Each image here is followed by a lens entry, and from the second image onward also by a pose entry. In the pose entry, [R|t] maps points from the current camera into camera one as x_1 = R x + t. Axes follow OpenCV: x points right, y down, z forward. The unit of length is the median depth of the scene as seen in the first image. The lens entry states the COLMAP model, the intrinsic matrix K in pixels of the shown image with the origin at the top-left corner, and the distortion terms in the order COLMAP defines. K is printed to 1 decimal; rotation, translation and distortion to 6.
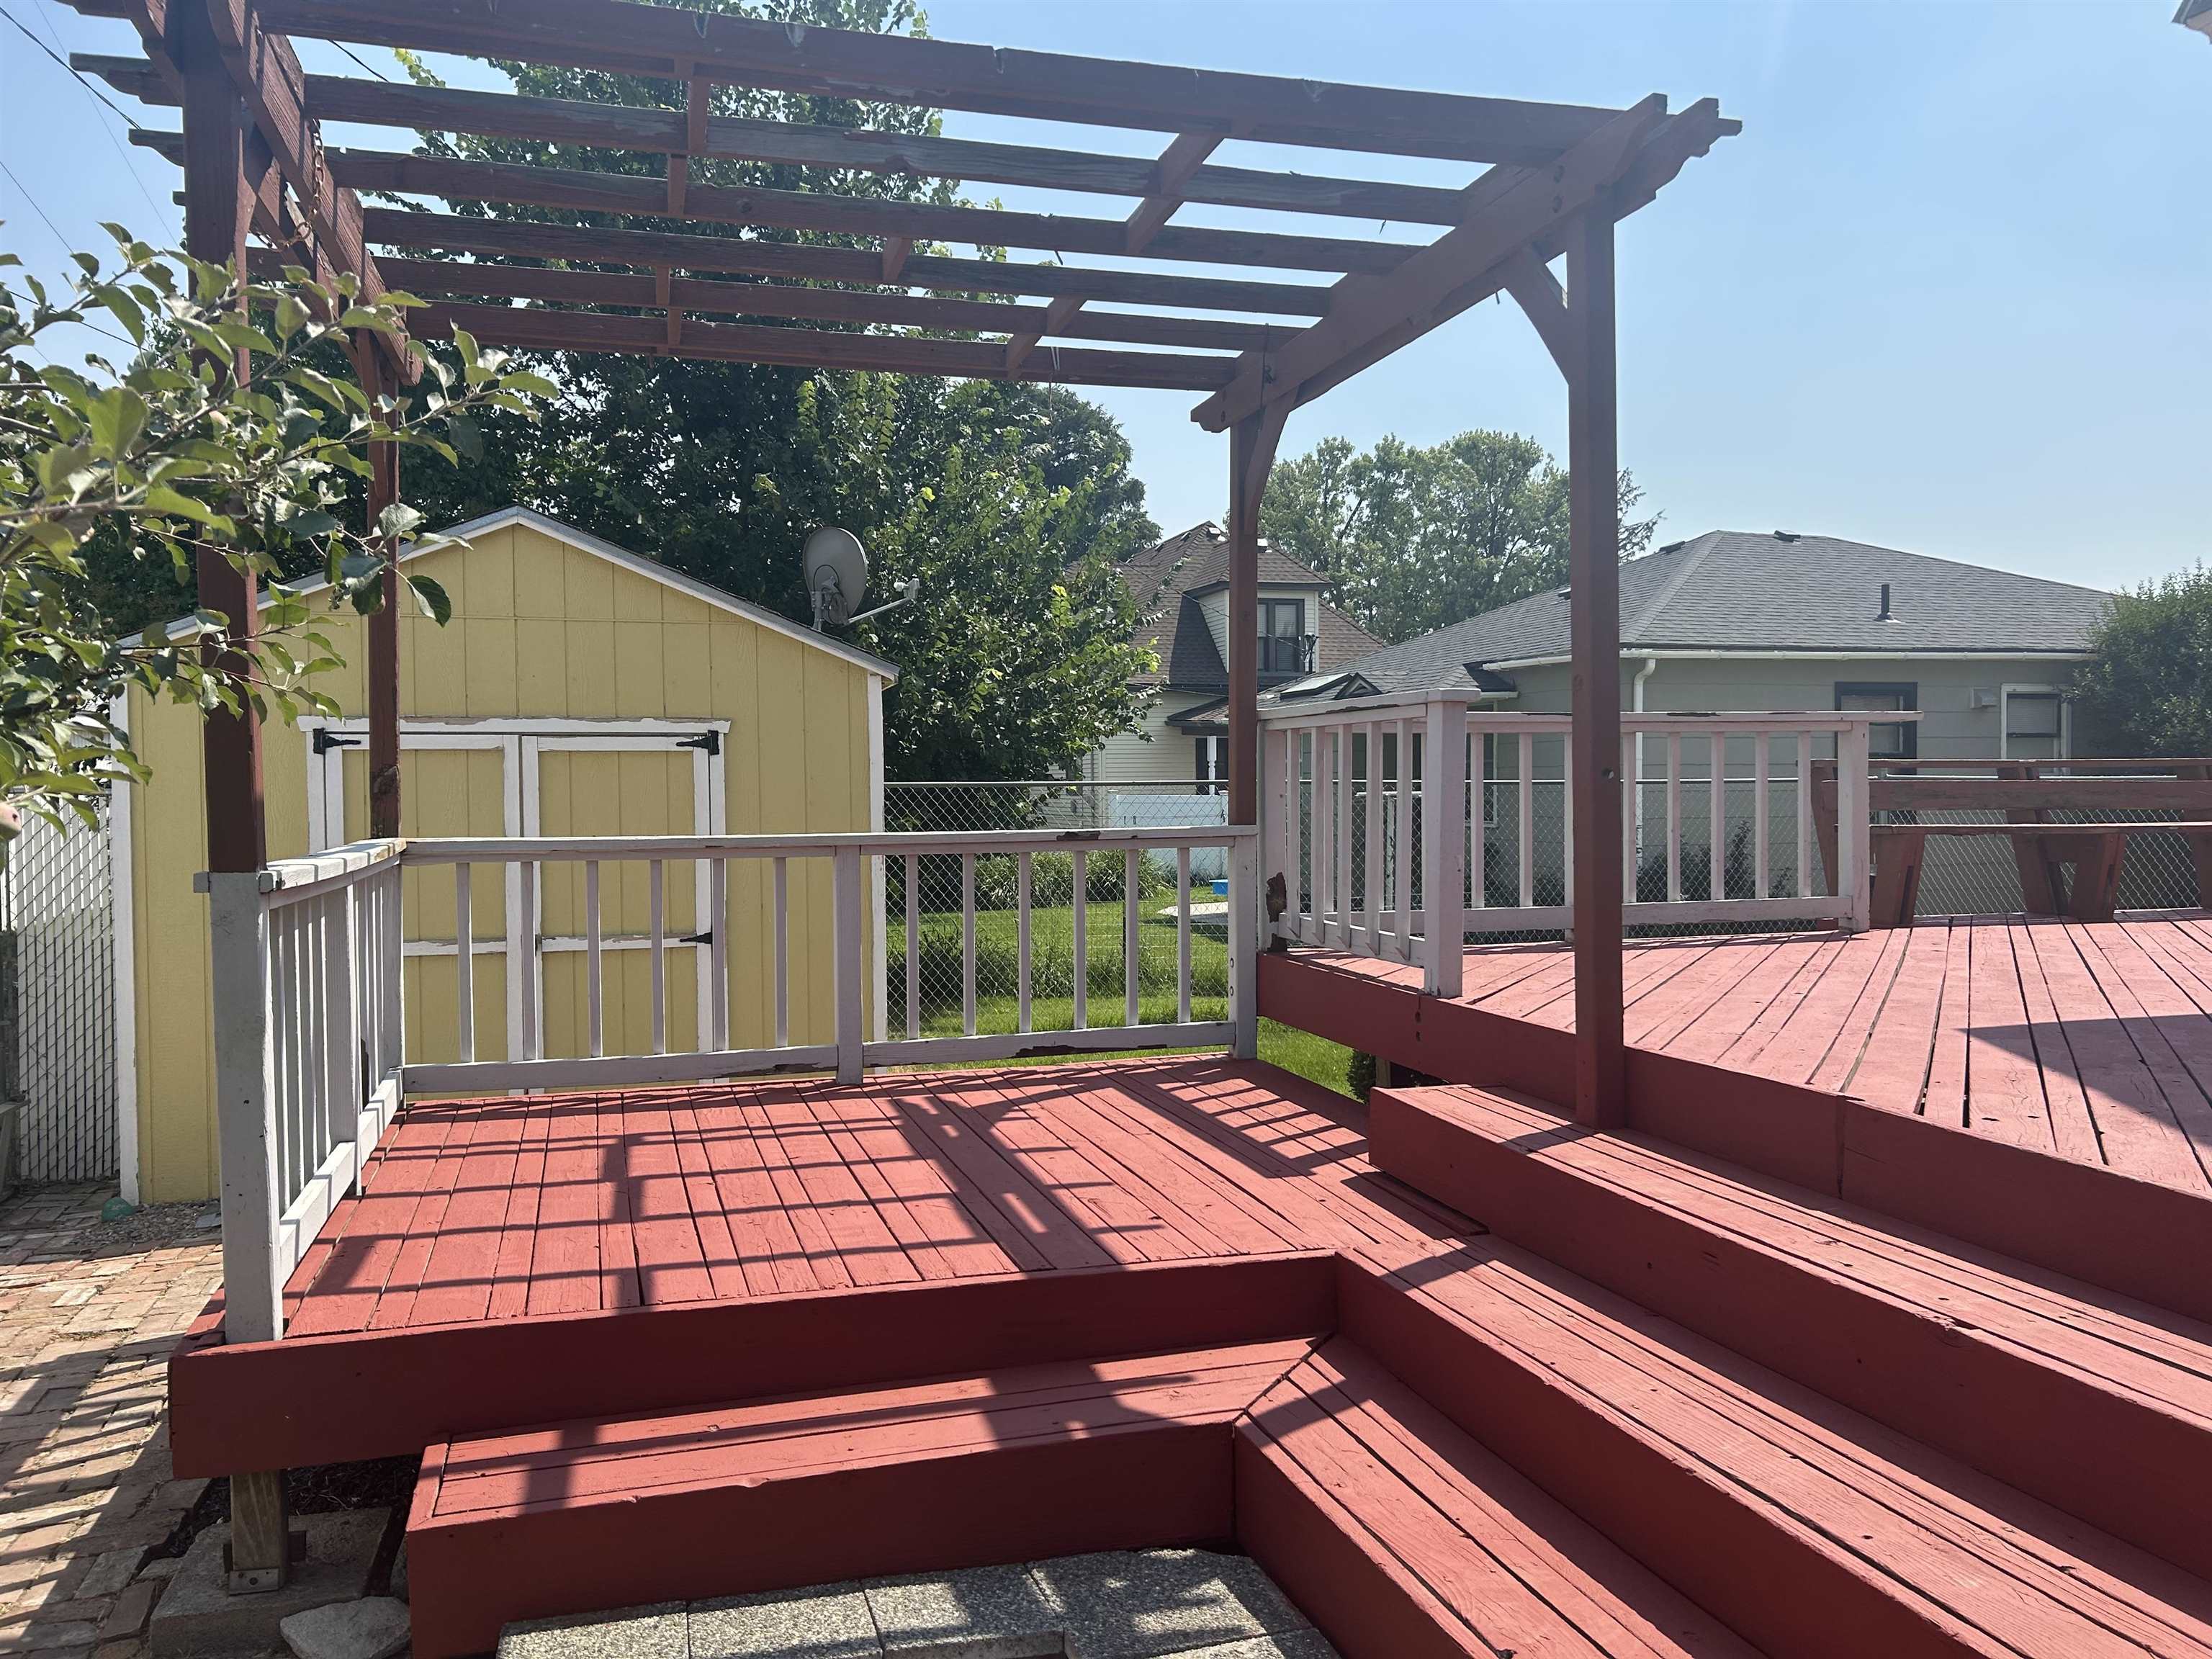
lens RADIAL K [[1690.8, 0, 1106.2], [0, 1690.8, 830.8], [0, 0, 1]] dist [0.020454, -0.024535]
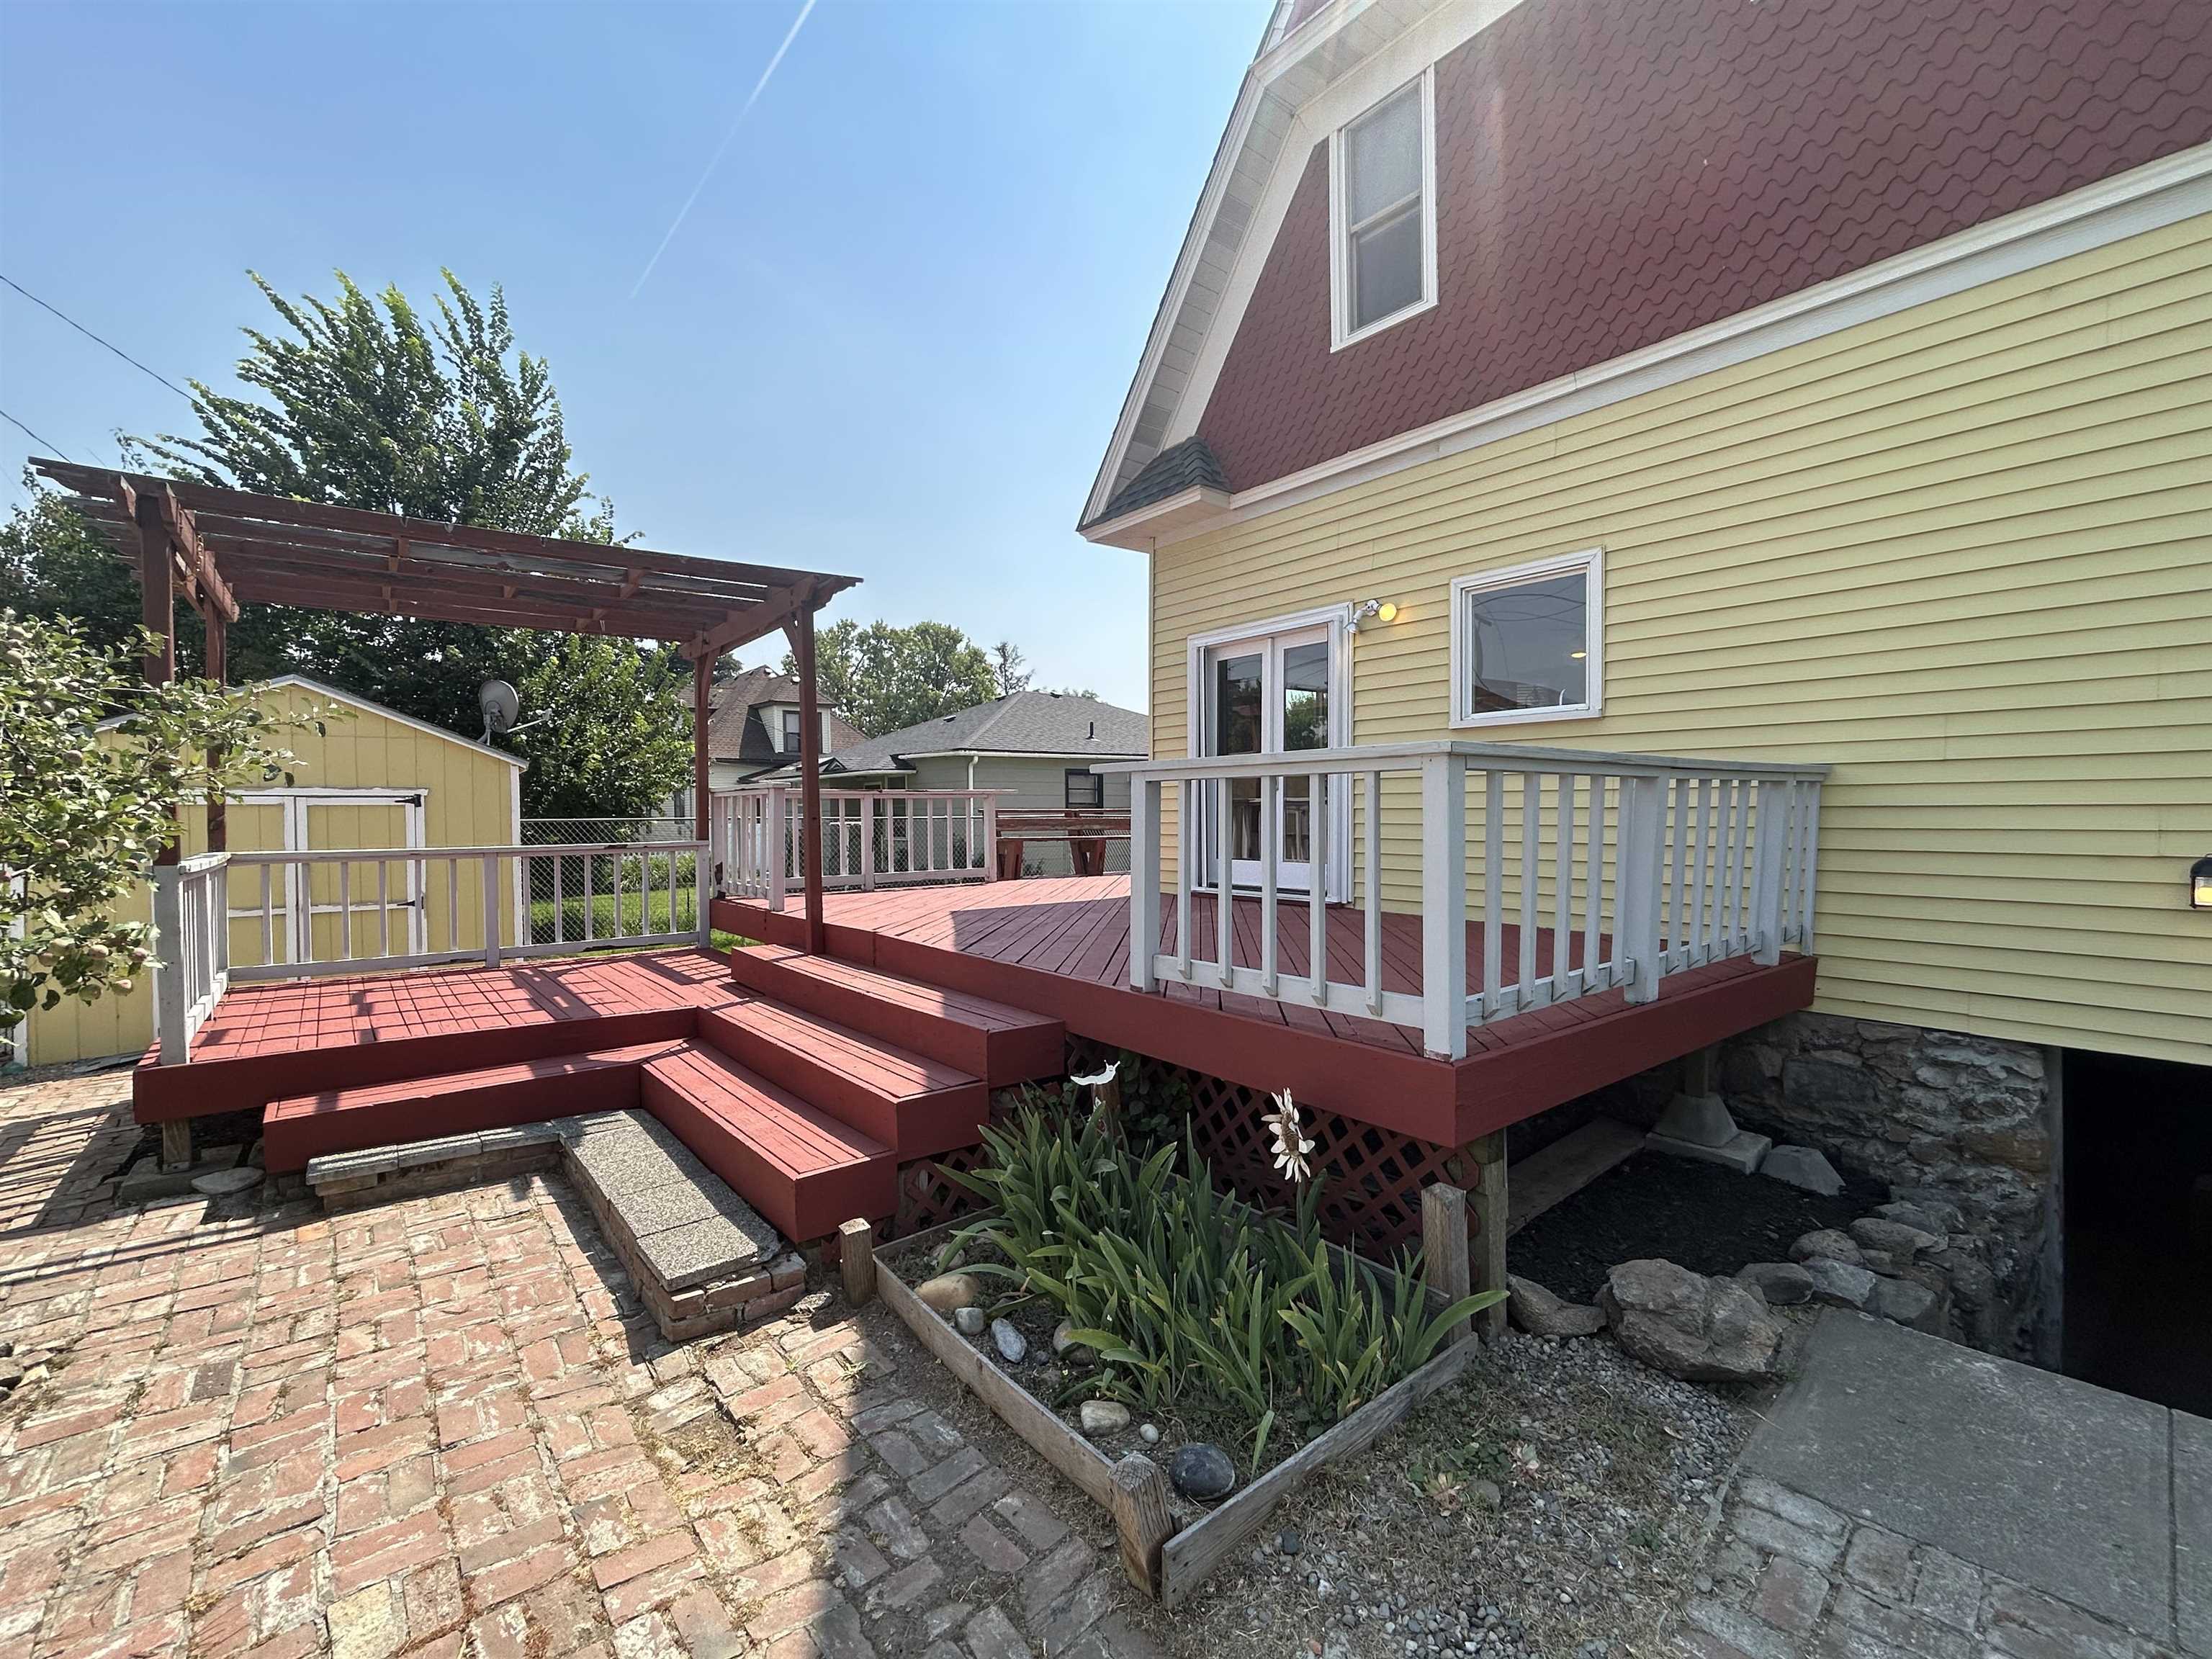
lens RADIAL K [[981.7, 0, 1109.0], [0, 981.7, 825.6], [0, 0, 1]] dist [-0.007986, 0.001307]
pose [[0.929514, -0.004679, 0.368756, 0.104839], [0.011152, 0.999819, -0.015422, 0.002632], [-0.368617, 0.018447, 0.929398, -0.382527]]
